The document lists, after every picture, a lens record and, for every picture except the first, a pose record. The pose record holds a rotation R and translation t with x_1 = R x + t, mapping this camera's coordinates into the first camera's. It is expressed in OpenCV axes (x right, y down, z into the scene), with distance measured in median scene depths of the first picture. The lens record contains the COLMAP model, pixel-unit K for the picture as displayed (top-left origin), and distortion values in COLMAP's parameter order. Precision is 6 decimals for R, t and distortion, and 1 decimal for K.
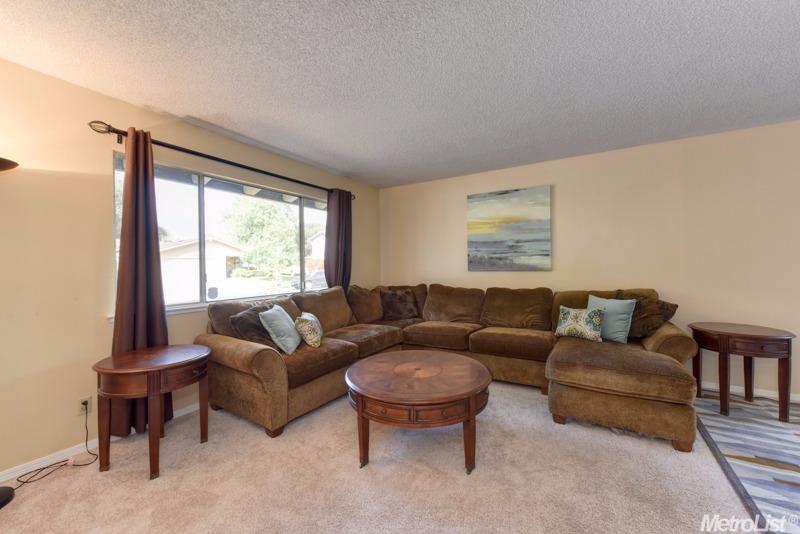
lens RADIAL K [[318.8, 0, 401.6], [0, 318.8, 272.7], [0, 0, 1]] dist [0.006977, -0.000364]
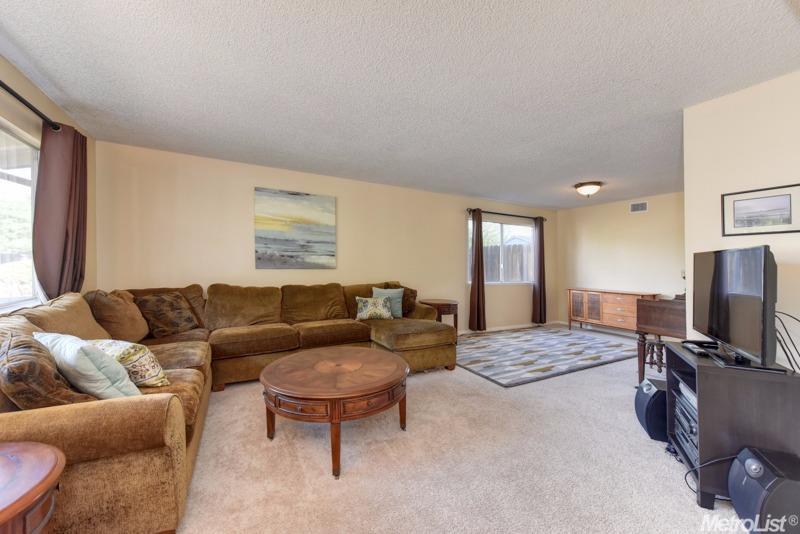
lens RADIAL K [[318.8, 0, 404.9], [0, 318.8, 265.7], [0, 0, 1]] dist [0.006977, -0.000364]
pose [[0.491931, 0.016391, 0.870480, -0.423048], [0.001041, 0.999811, -0.019415, 0.005100], [-0.870633, 0.010457, 0.491821, 0.184393]]
